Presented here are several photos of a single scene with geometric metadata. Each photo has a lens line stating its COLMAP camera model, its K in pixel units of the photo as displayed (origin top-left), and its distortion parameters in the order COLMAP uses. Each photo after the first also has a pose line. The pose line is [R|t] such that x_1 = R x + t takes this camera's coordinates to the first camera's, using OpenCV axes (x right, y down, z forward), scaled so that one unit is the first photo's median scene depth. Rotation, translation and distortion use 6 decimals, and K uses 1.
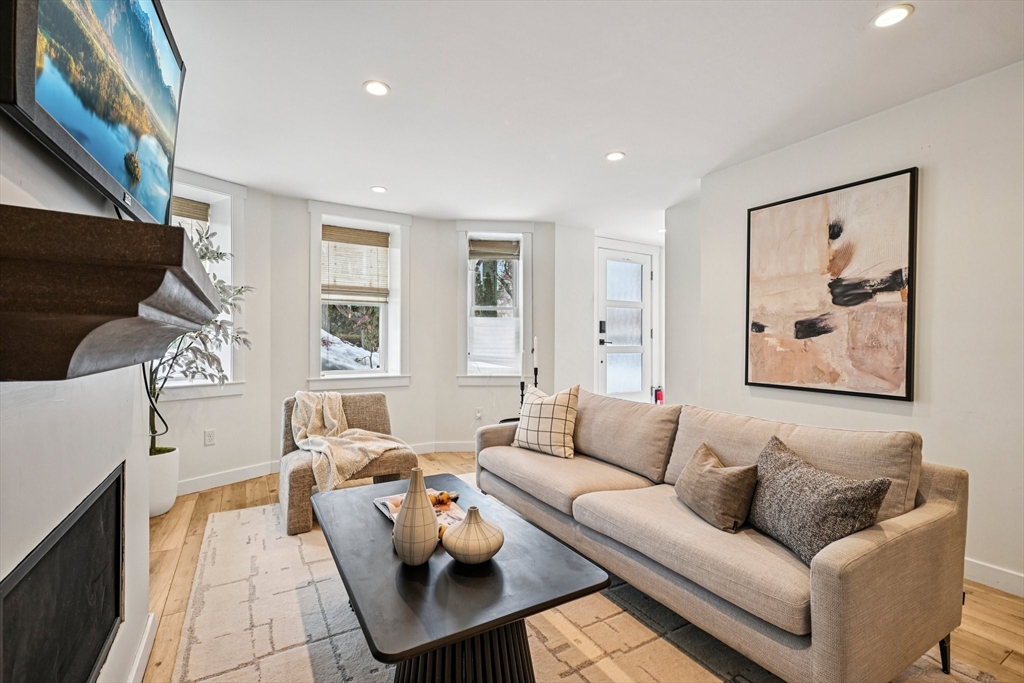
lens RADIAL K [[456.3, 0, 512.0], [0, 456.3, 341.5], [0, 0, 1]] dist [0.001357, -0.000552]
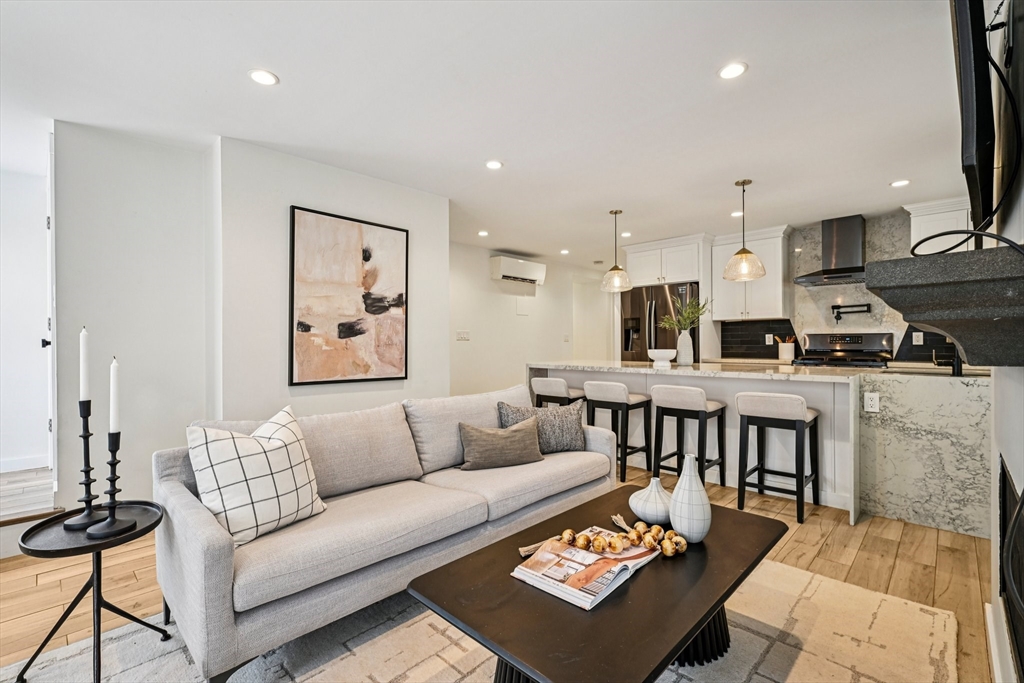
lens RADIAL K [[456.3, 0, 512.0], [0, 456.3, 341.5], [0, 0, 1]] dist [0.001357, -0.000552]
pose [[-0.269288, -0.001352, 0.963059, -0.570558], [0.000513, 0.999999, 0.001547, -0.000093], [-0.963060, 0.000910, -0.269287, 0.842139]]
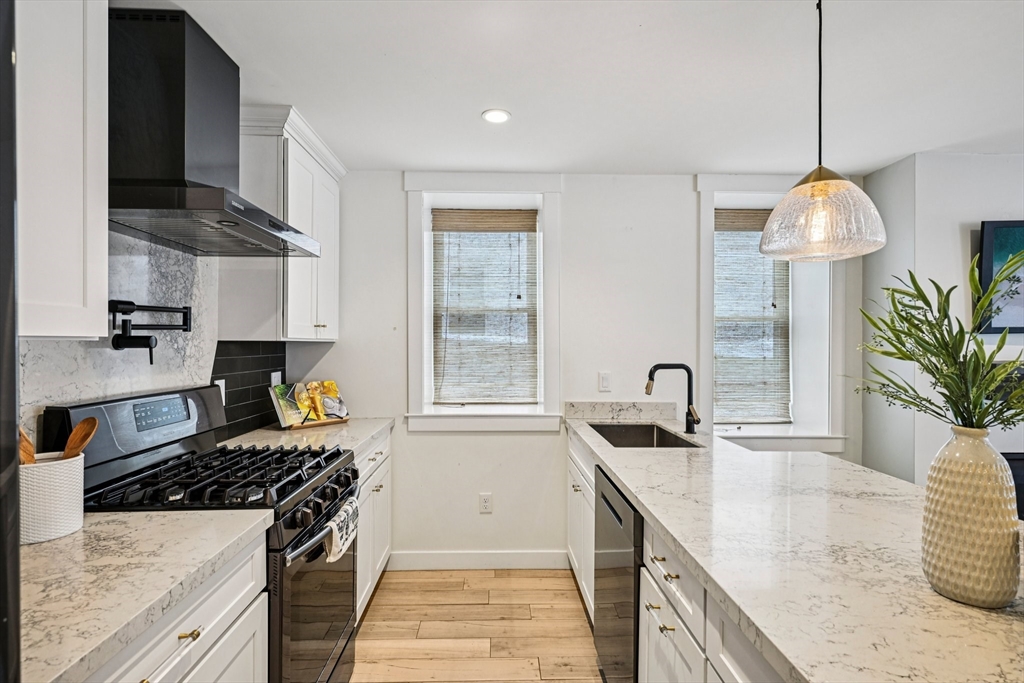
lens RADIAL K [[517.6, 0, 512.0], [0, 517.6, 341.5], [0, 0, 1]] dist [0.001099, 0.000273]
pose [[-0.478879, -0.005394, -0.877864, 0.993071], [-0.000757, 0.999983, -0.005732, -0.080818], [0.877881, -0.002081, -0.478875, -0.097209]]
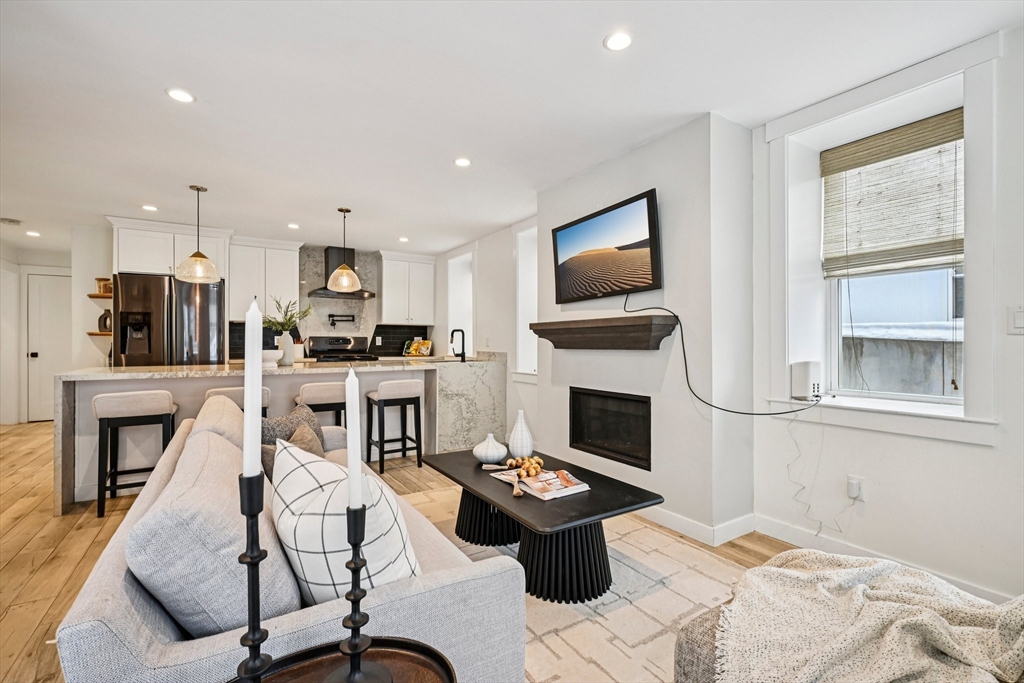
lens RADIAL K [[456.3, 0, 512.0], [0, 456.3, 341.5], [0, 0, 1]] dist [0.001357, -0.000552]
pose [[-0.999419, -0.003947, -0.033844, -0.054892], [-0.003767, 0.999978, -0.005401, 0.004883], [0.033864, -0.005270, -0.999413, 1.393186]]
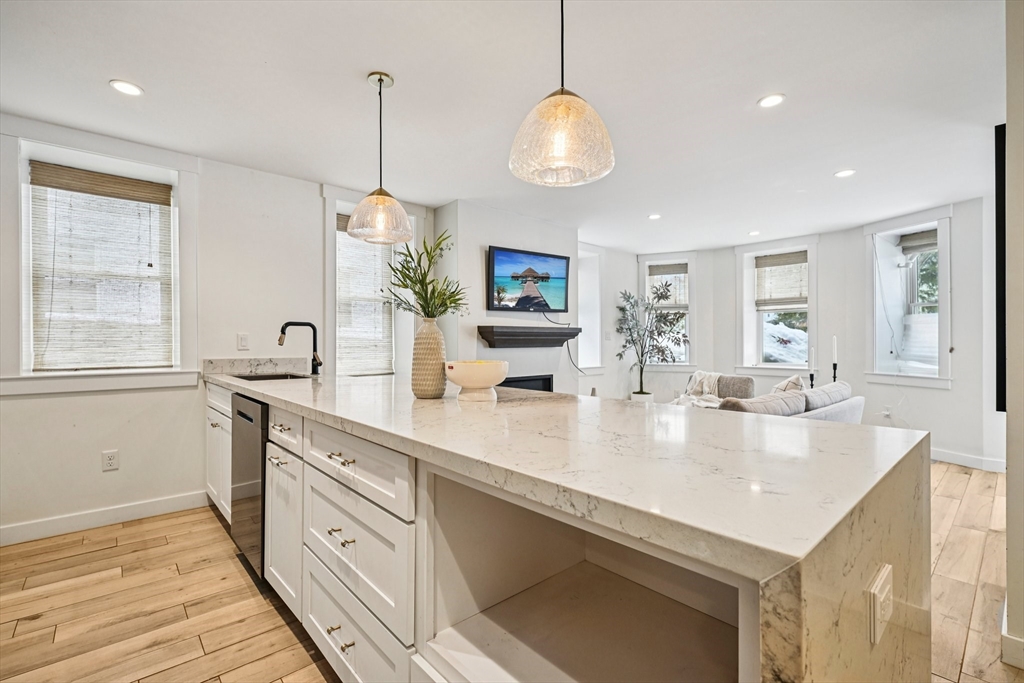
lens RADIAL K [[456.3, 0, 512.0], [0, 456.3, 341.5], [0, 0, 1]] dist [0.001357, -0.000552]
pose [[0.194580, -0.004800, -0.980875, 1.186292], [0.006478, 0.999973, -0.003609, 0.002379], [0.980865, -0.005652, 0.194605, -0.013802]]
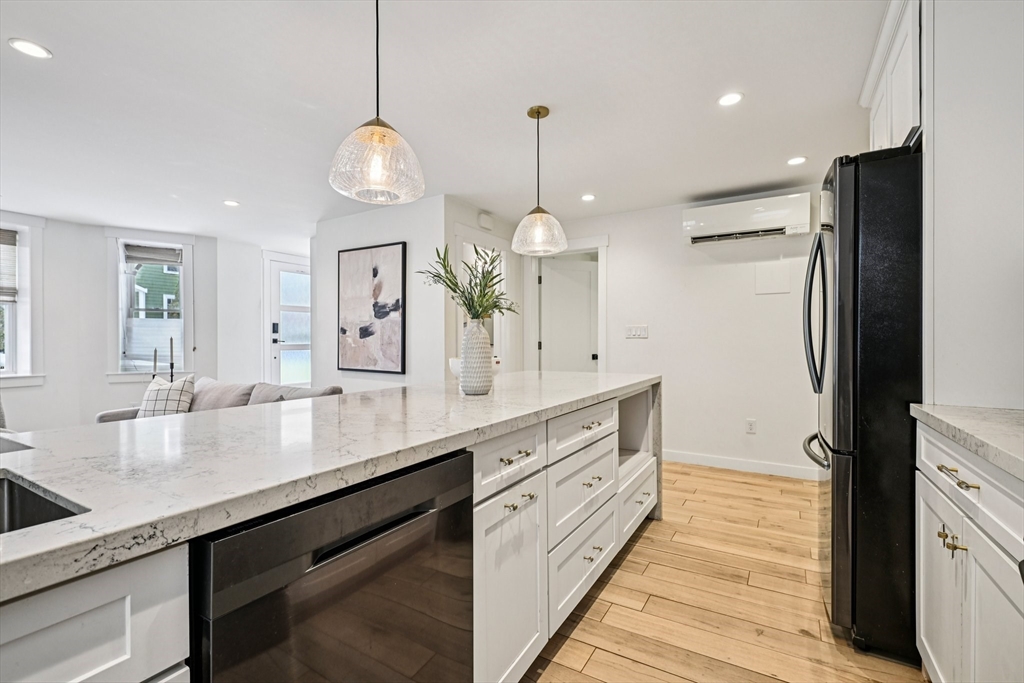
lens RADIAL K [[456.3, 0, 512.0], [0, 456.3, 341.5], [0, 0, 1]] dist [0.001357, -0.000552]
pose [[0.881649, -0.006270, 0.471863, 0.325973], [0.004087, 0.999976, 0.005651, -0.002751], [-0.471887, -0.003054, 0.881654, -0.588396]]
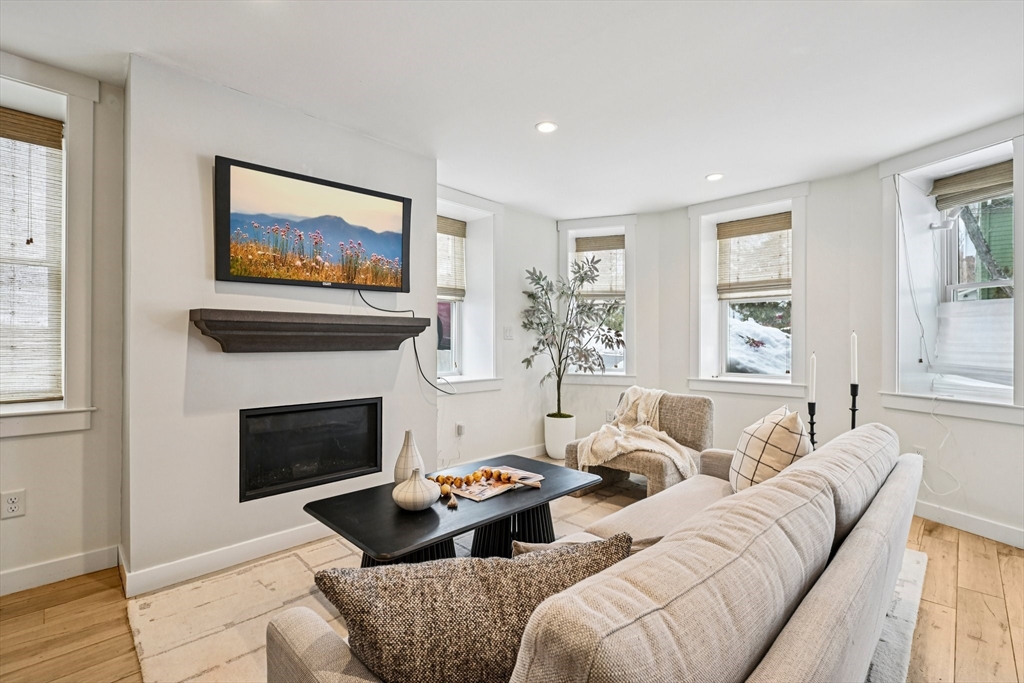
lens RADIAL K [[456.3, 0, 512.0], [0, 456.3, 341.5], [0, 0, 1]] dist [0.001357, -0.000552]
pose [[0.253013, -0.004147, -0.967454, 0.621458], [0.001629, 0.999991, -0.003861, 0.002305], [0.967461, -0.000599, 0.253018, 0.466276]]
